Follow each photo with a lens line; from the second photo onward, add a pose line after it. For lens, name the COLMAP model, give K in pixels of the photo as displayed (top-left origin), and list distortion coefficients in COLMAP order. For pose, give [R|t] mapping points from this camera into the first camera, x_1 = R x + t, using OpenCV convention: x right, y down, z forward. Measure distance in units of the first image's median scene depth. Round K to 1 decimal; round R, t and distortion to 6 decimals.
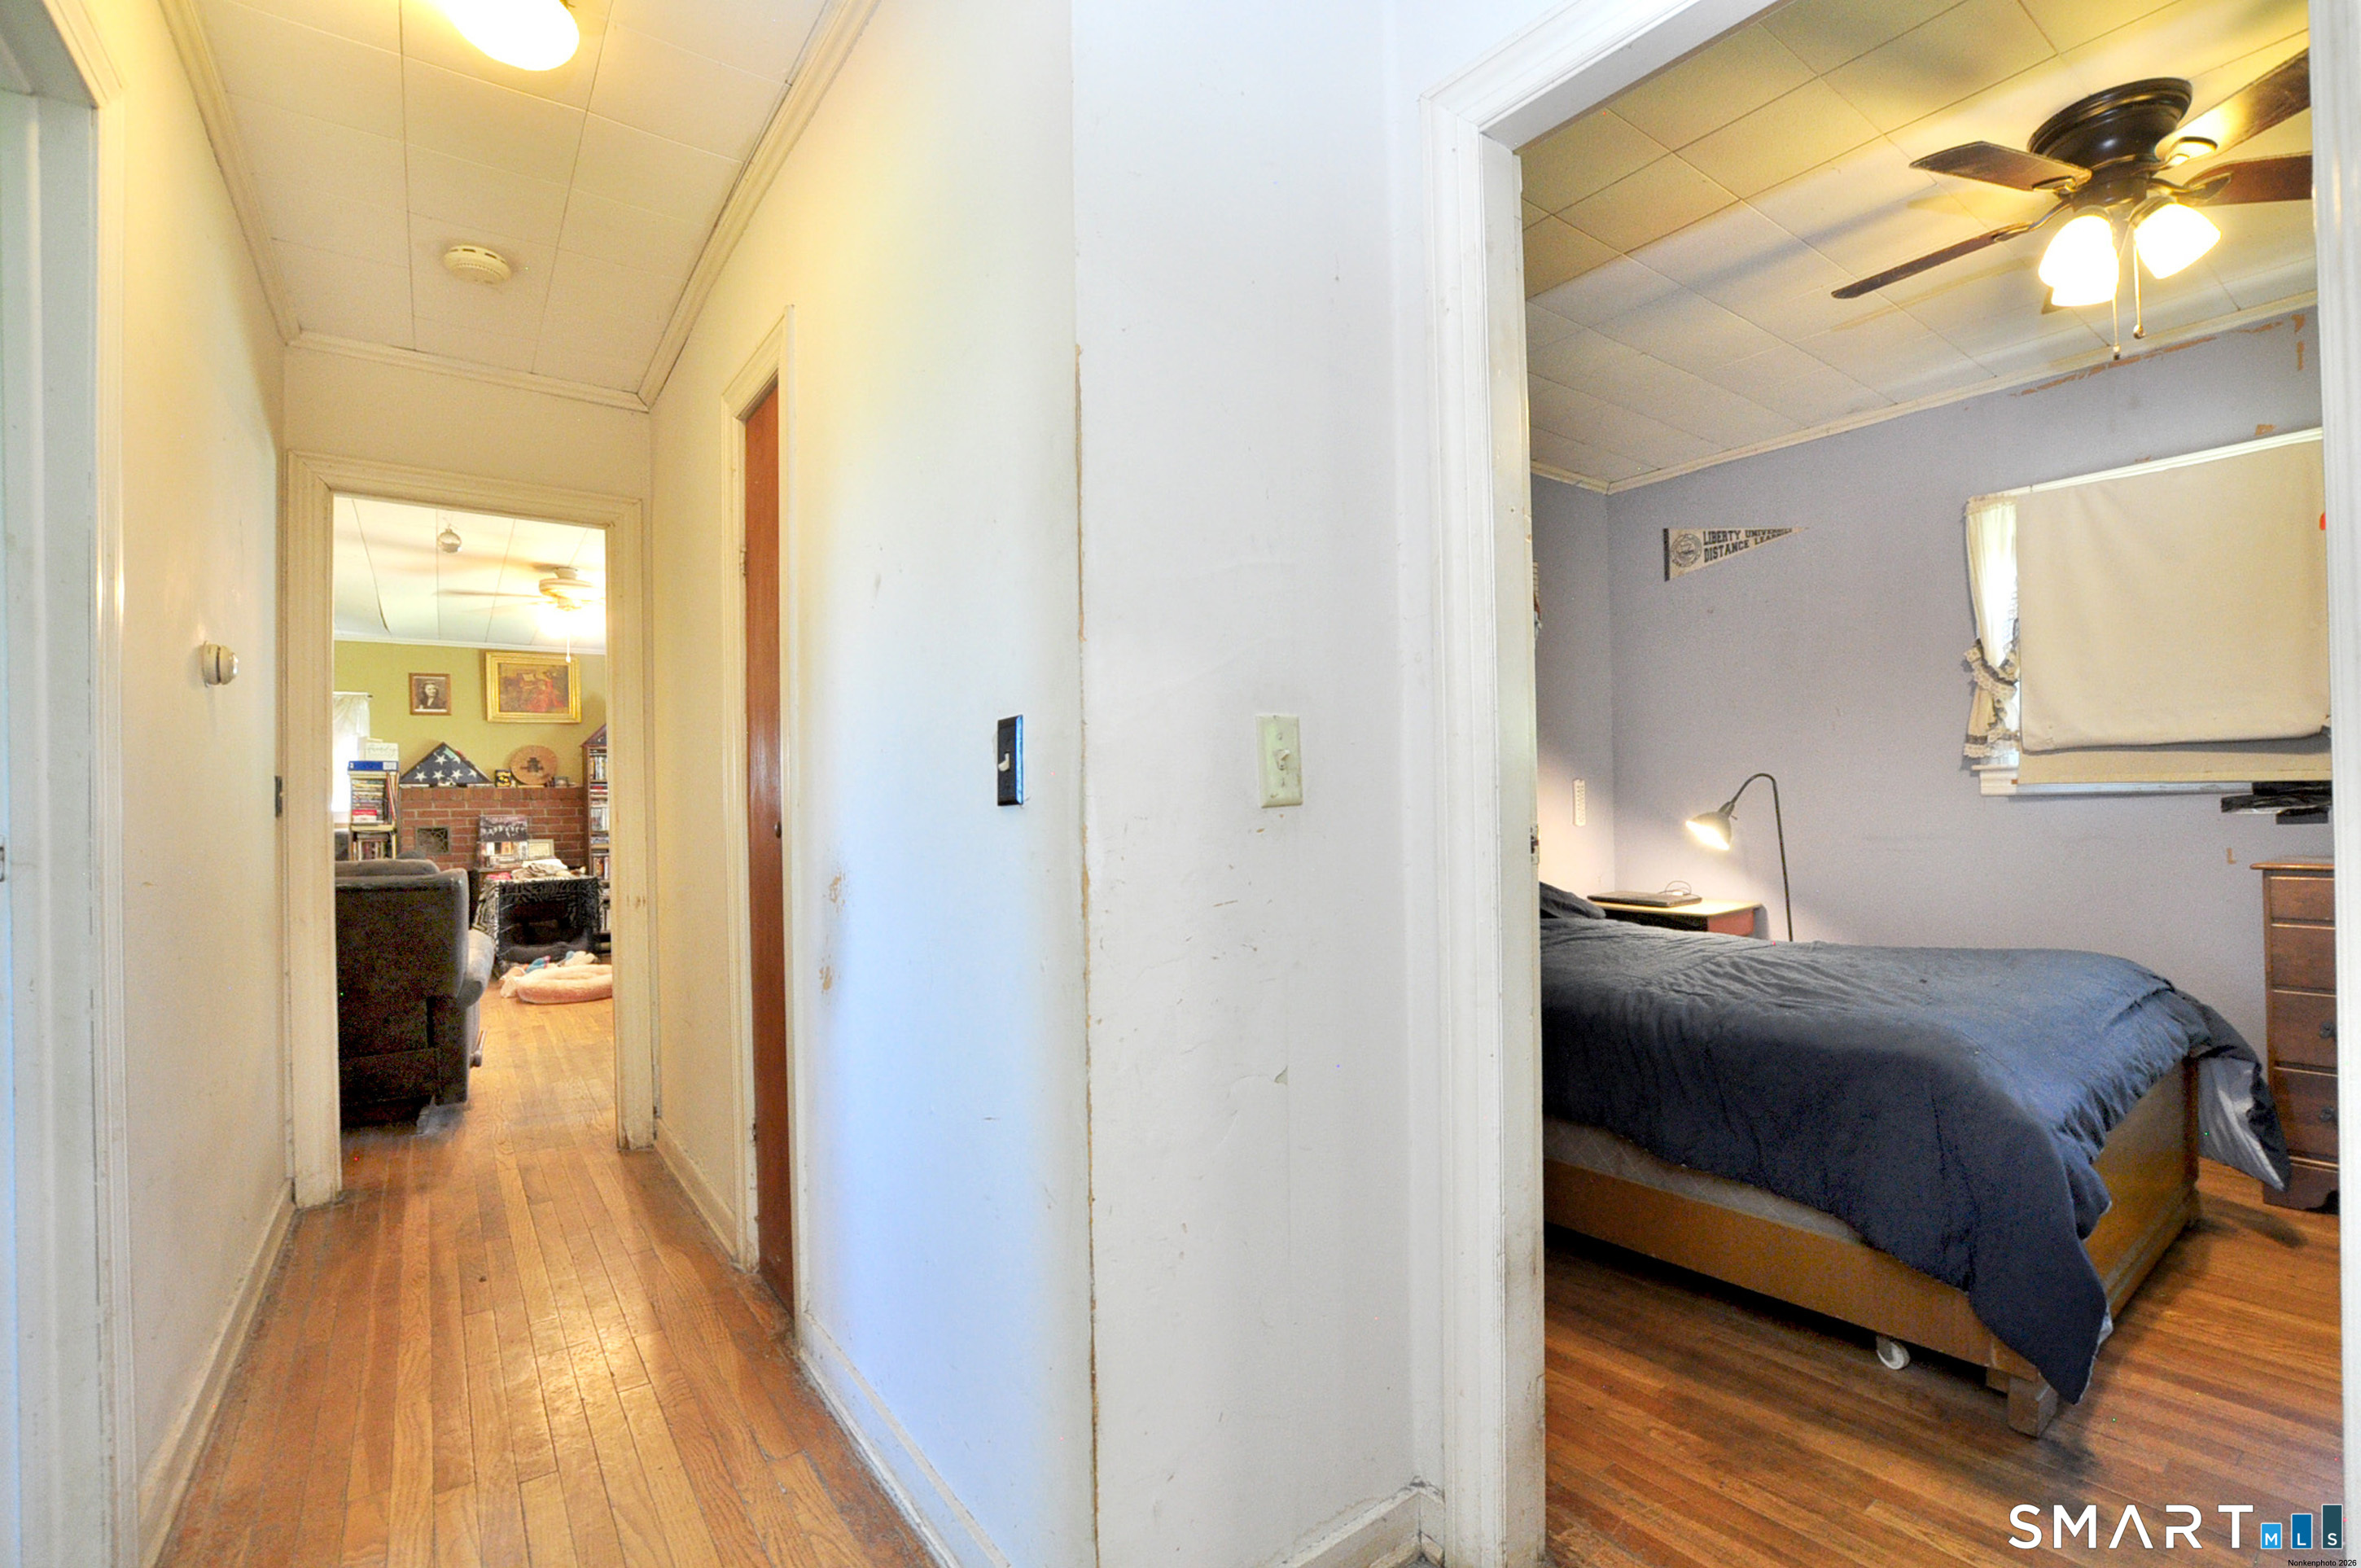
lens RADIAL K [[1034.3, 0, 1188.9], [0, 1034.3, 795.9], [0, 0, 1]] dist [-0.021708, 0.000180]
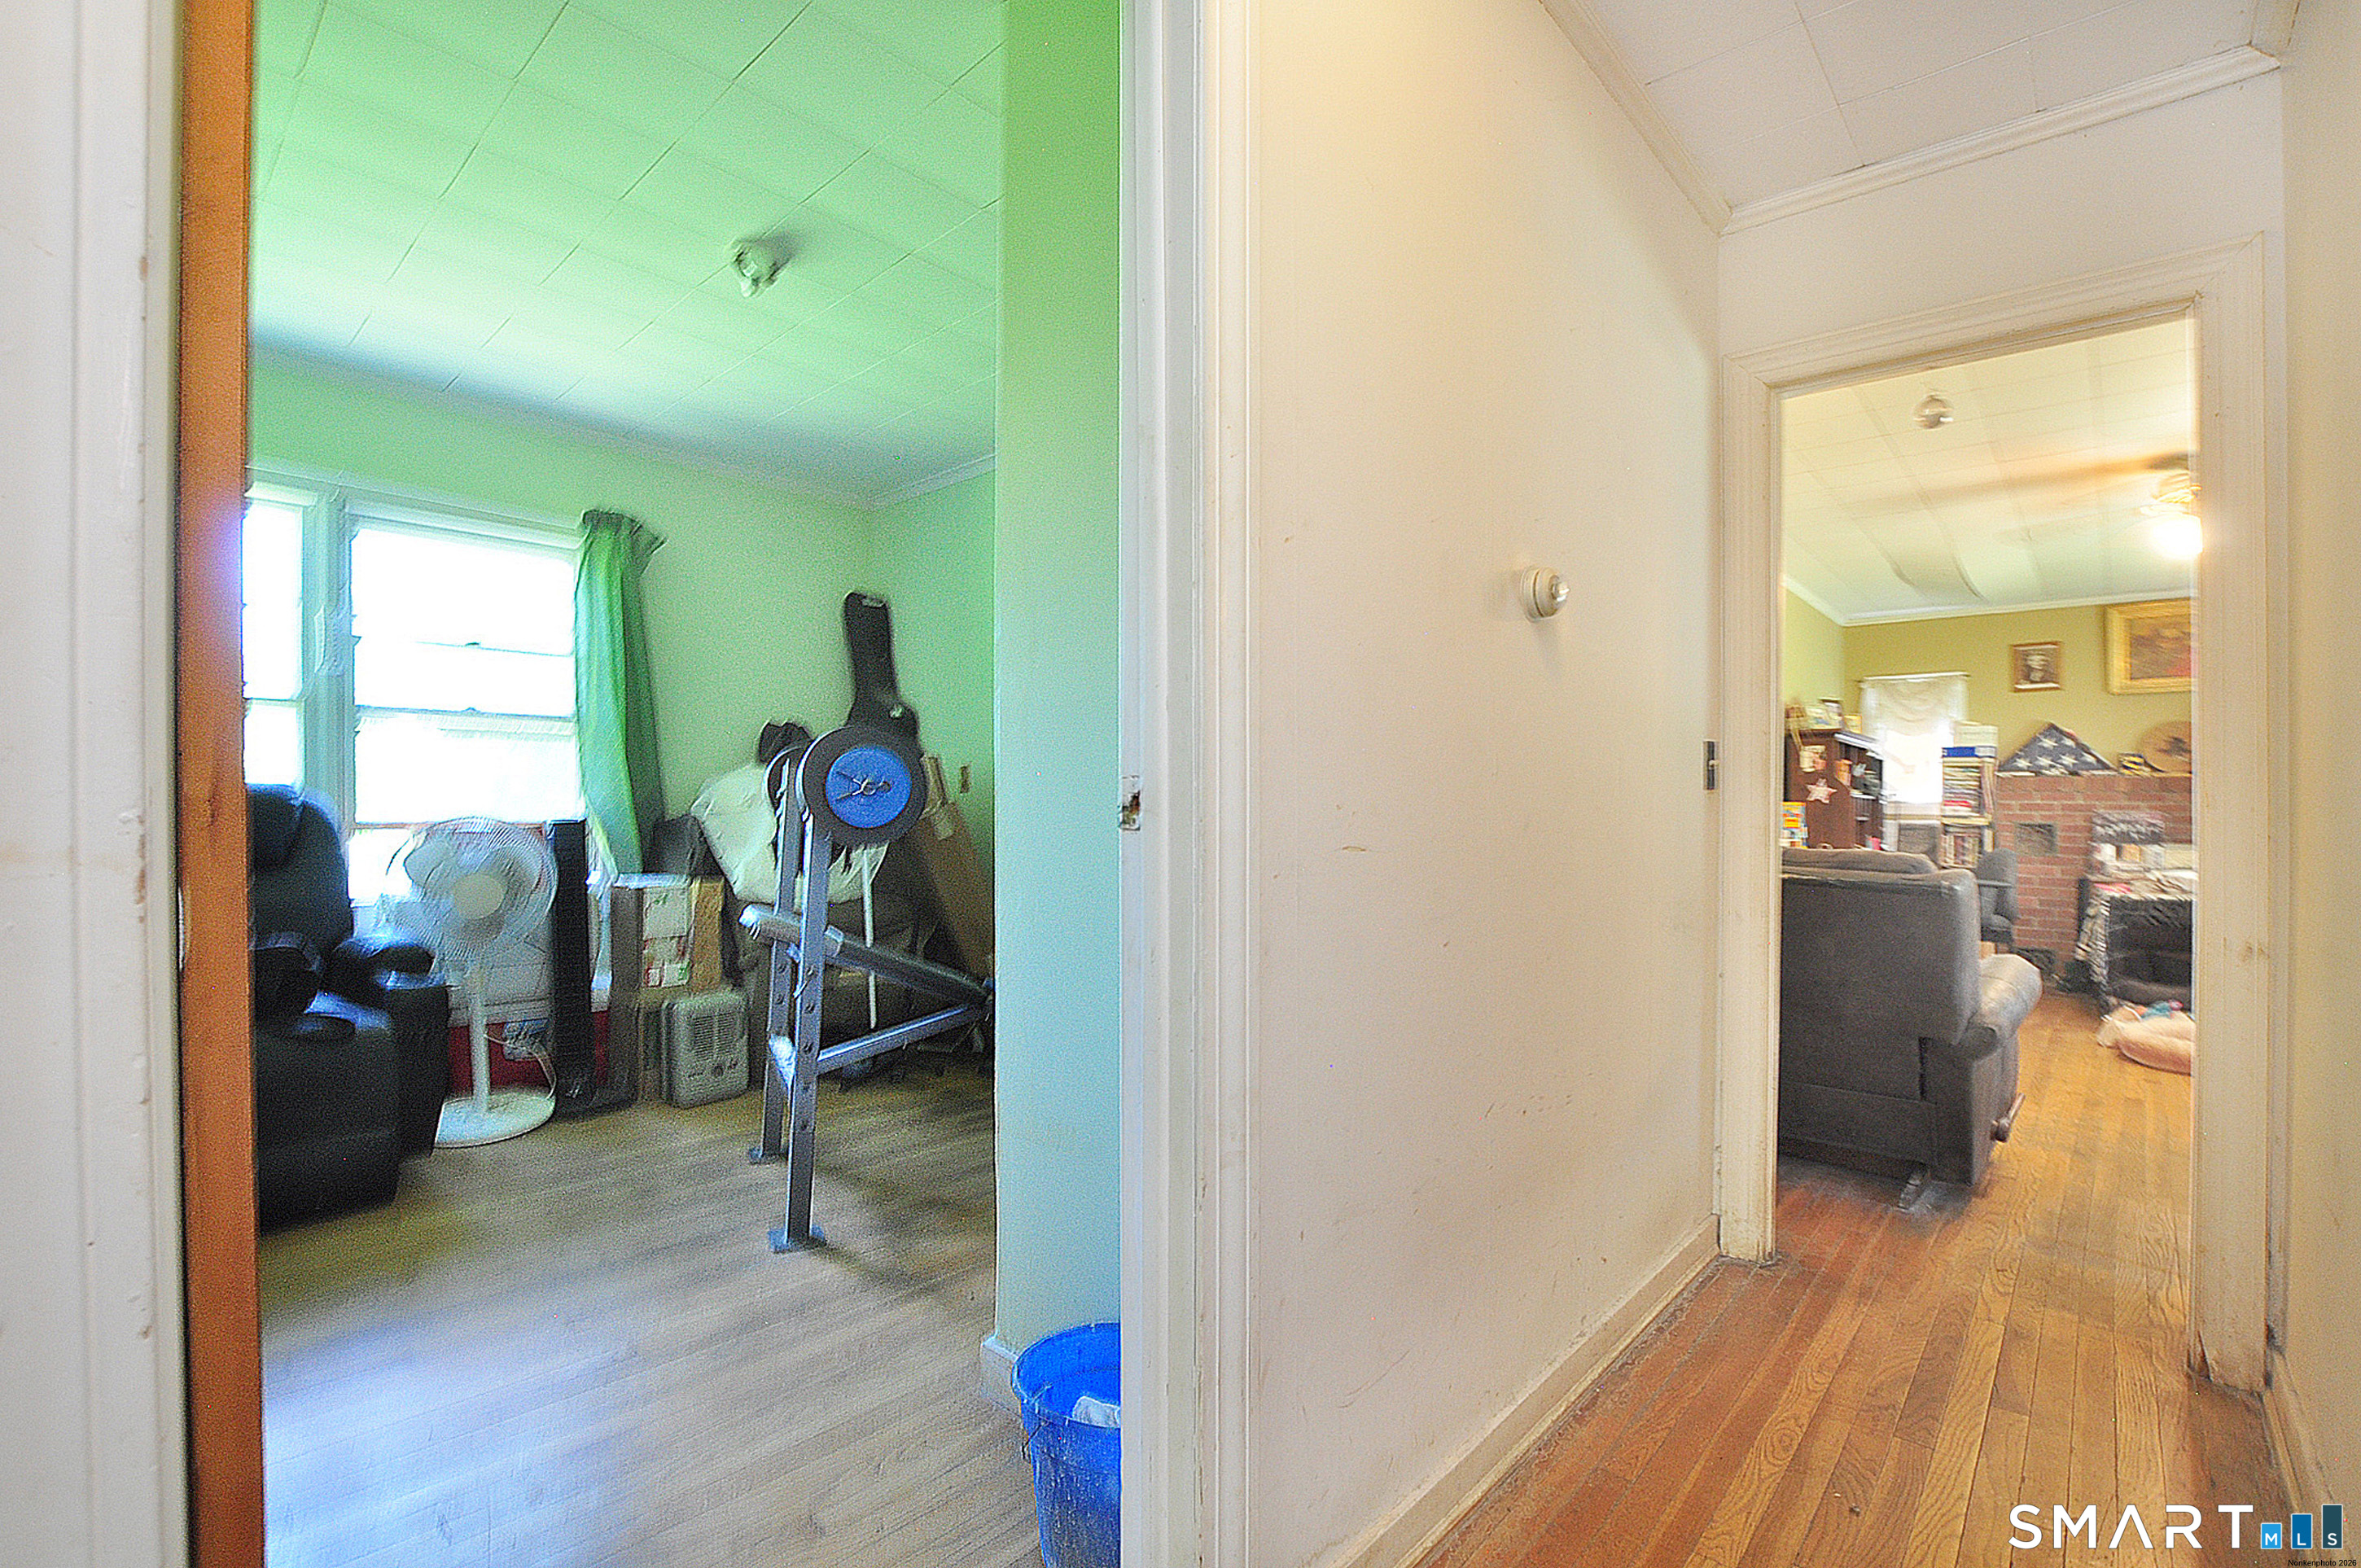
lens RADIAL K [[1034.3, 0, 1182.8], [0, 1034.3, 803.2], [0, 0, 1]] dist [-0.021708, 0.000180]
pose [[0.196167, 0.016556, -0.980431, -0.050701], [-0.008861, 0.999847, 0.015110, 0.008222], [0.980530, 0.005724, 0.196284, 0.144598]]
